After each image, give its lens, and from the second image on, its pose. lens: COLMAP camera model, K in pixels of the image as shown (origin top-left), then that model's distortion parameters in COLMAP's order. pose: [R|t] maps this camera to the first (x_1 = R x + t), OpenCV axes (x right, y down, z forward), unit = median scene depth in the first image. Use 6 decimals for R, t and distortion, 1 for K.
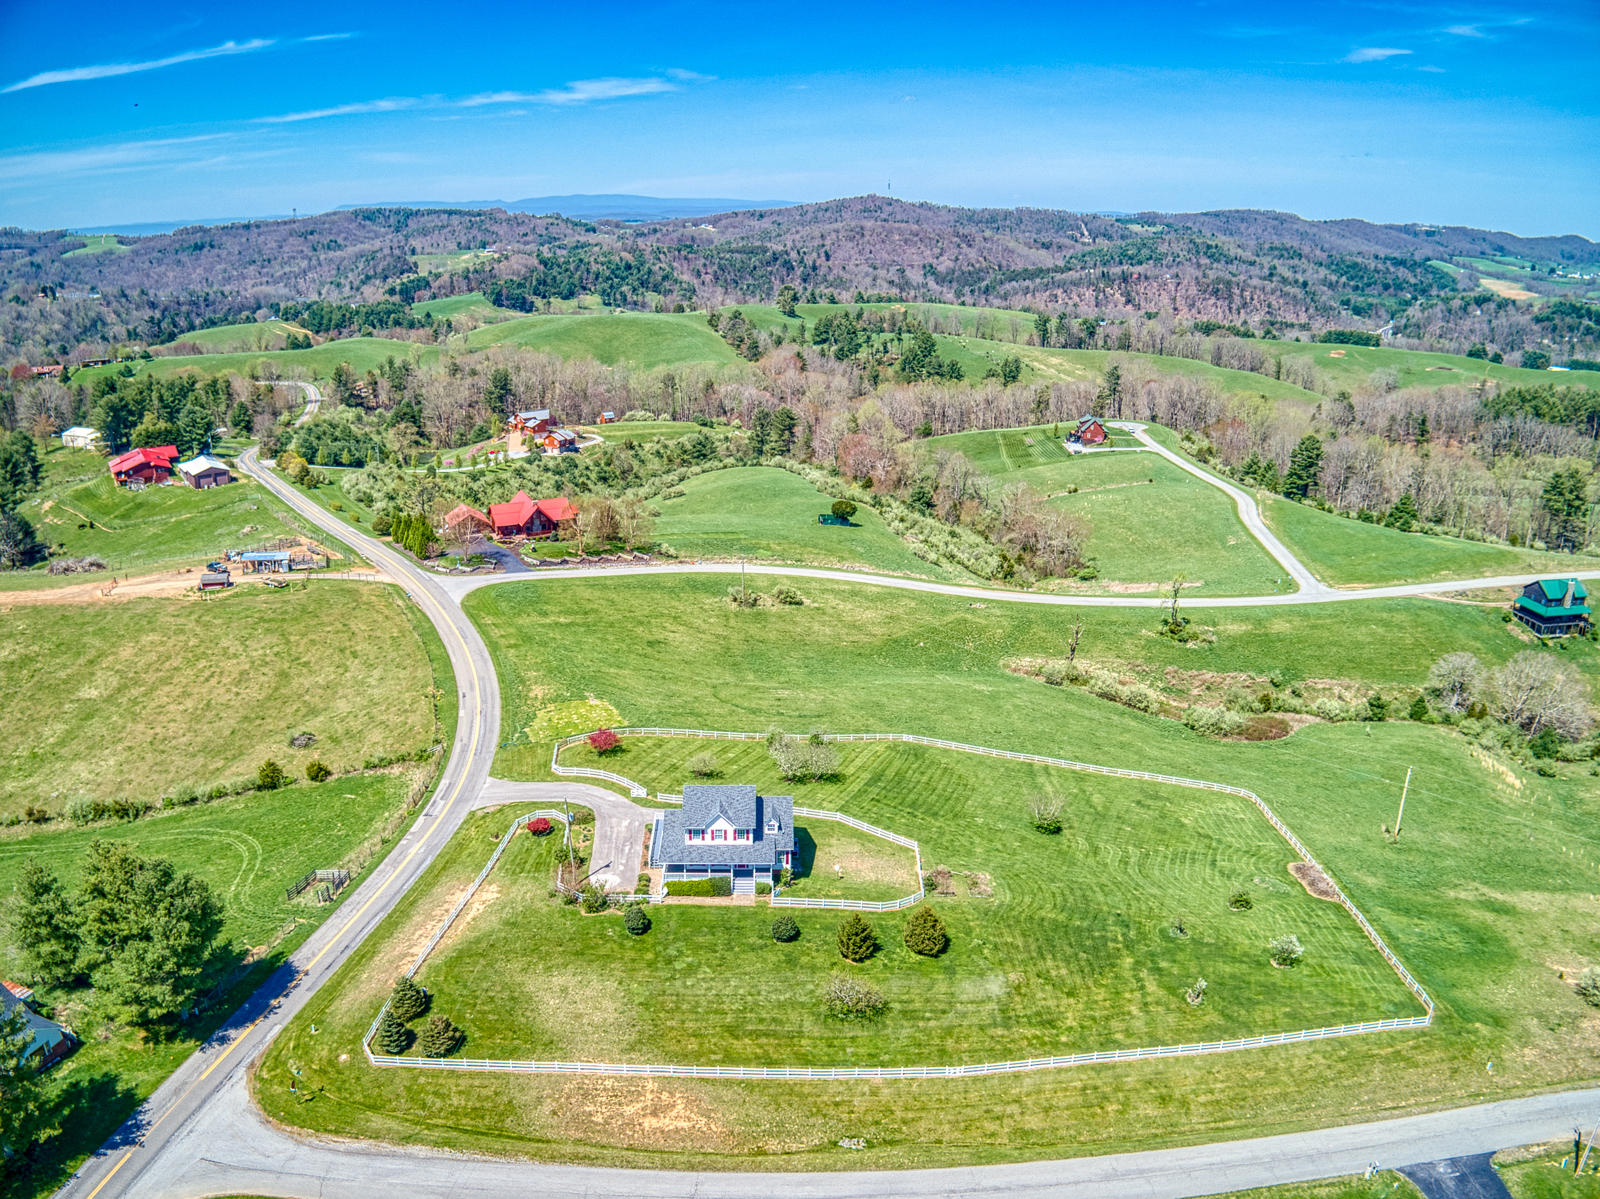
lens RADIAL K [[1190.5, 0, 800.0], [0, 1190.5, 599.5], [0, 0, 1]] dist [-0.209852, 0.048384]
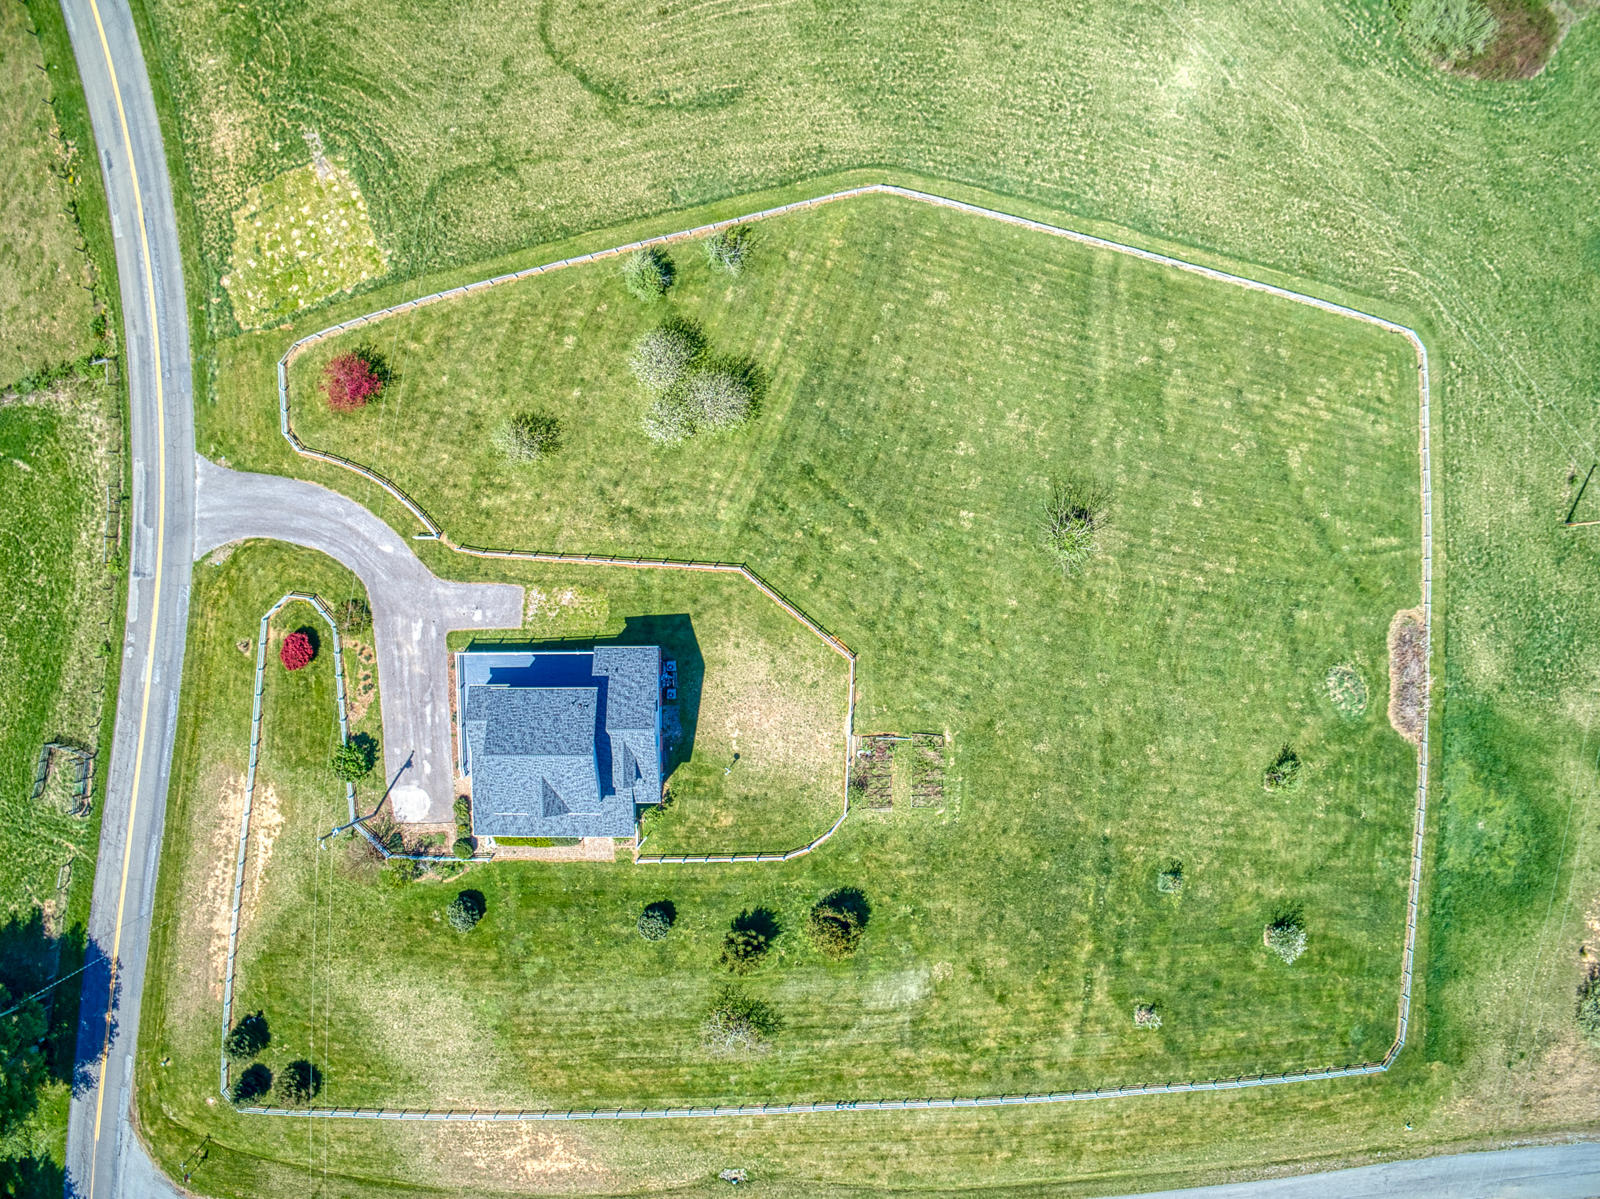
lens RADIAL K [[1190.5, 0, 800.0], [0, 1190.5, 599.5], [0, 0, 1]] dist [-0.209852, 0.048384]
pose [[0.999862, 0.016140, -0.003915, 0.088507], [-0.001236, 0.307355, 0.951594, -0.556263], [0.016562, -0.951458, 0.307333, 1.030663]]
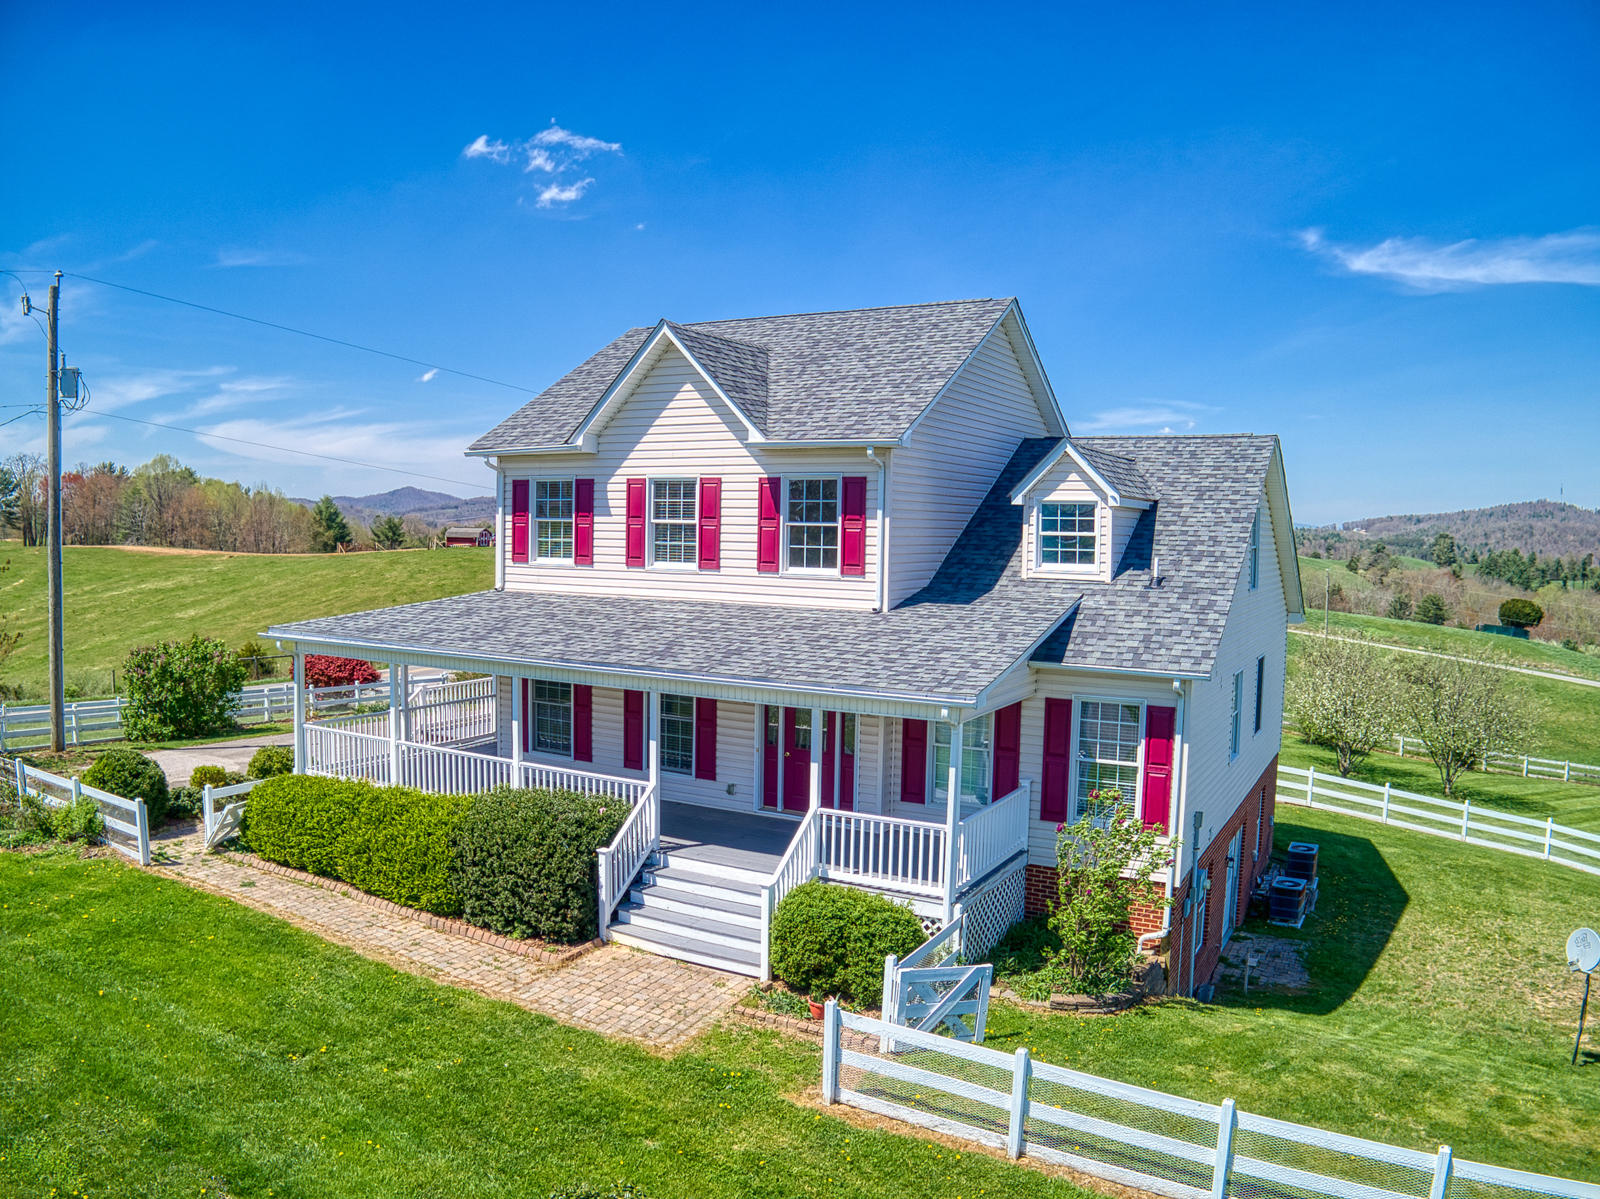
lens RADIAL K [[1190.5, 0, 800.0], [0, 1190.5, 599.5], [0, 0, 1]] dist [-0.209852, 0.048384]
pose [[0.858495, 0.035903, -0.511564, 0.020103], [-0.171916, 0.959971, -0.221133, 0.269764], [0.483148, 0.277788, 0.830303, 1.014046]]
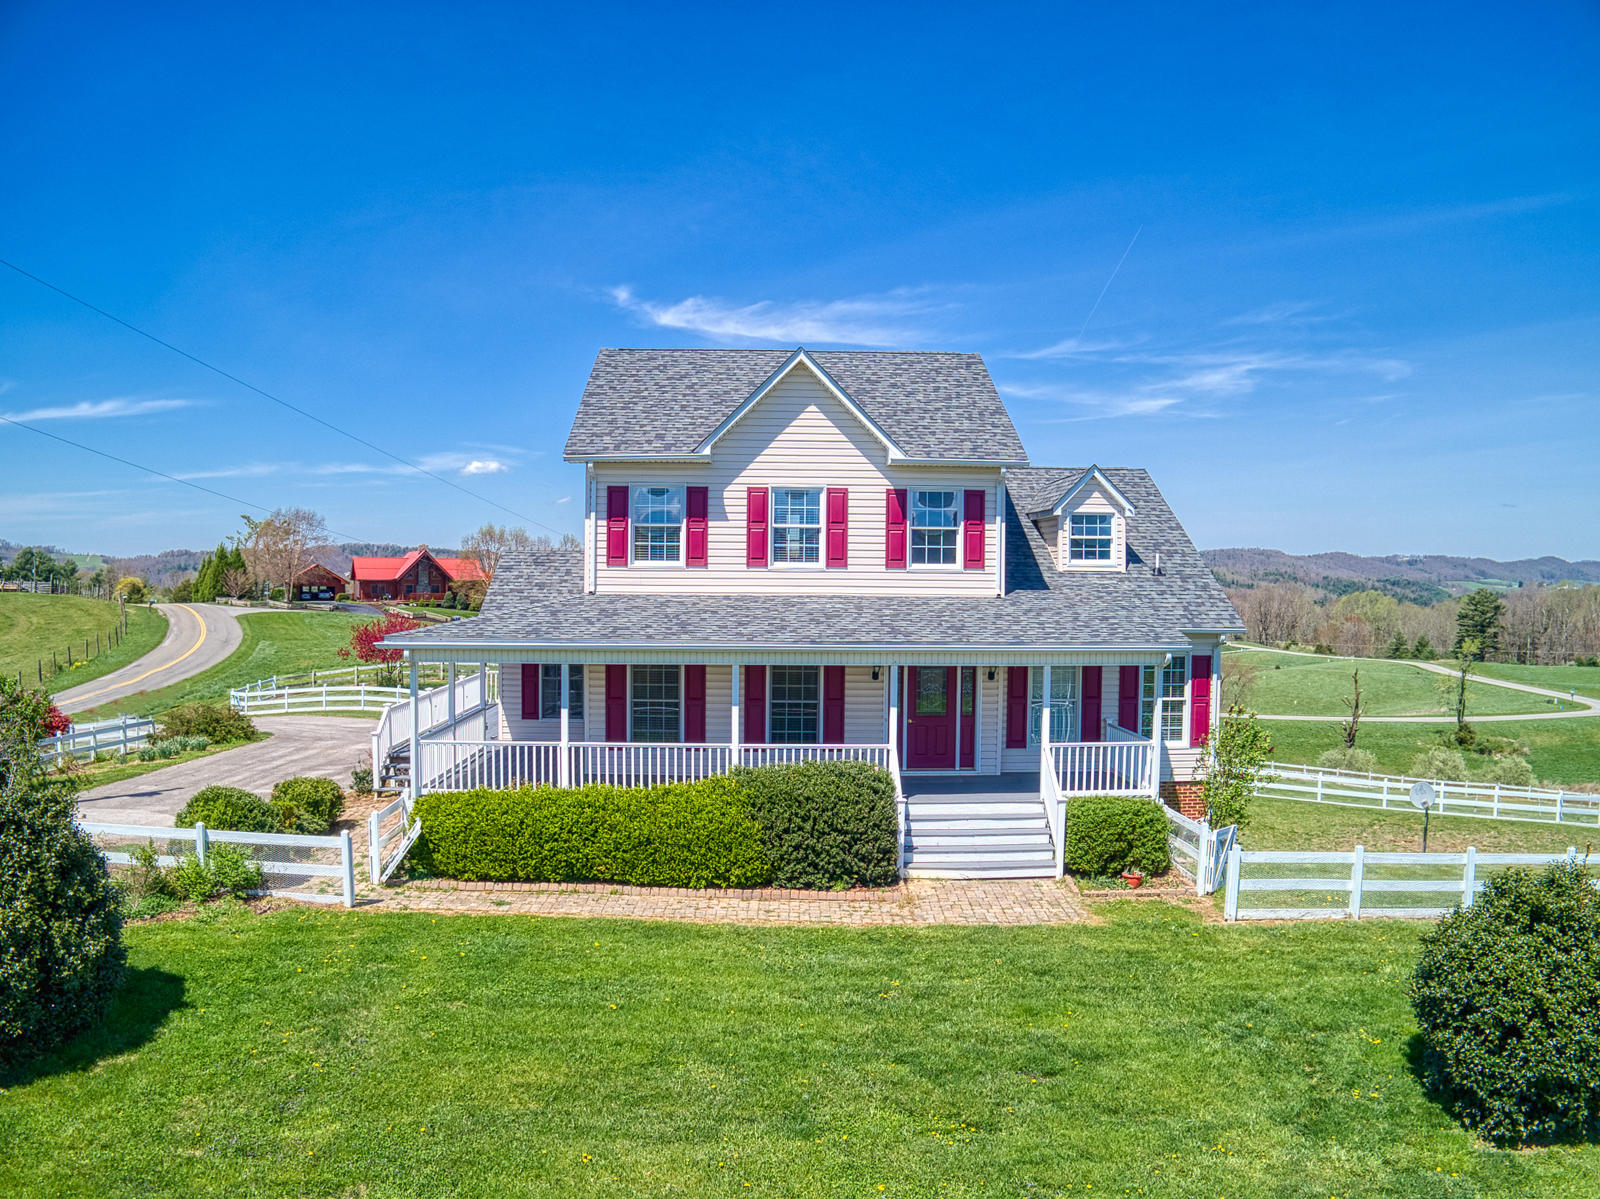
lens RADIAL K [[1190.5, 0, 800.0], [0, 1190.5, 599.5], [0, 0, 1]] dist [-0.209852, 0.048384]
pose [[0.999925, -0.003022, 0.011827, -0.079886], [0.006462, 0.953029, -0.302809, 0.293102], [-0.010356, 0.302863, 0.952978, 0.965745]]
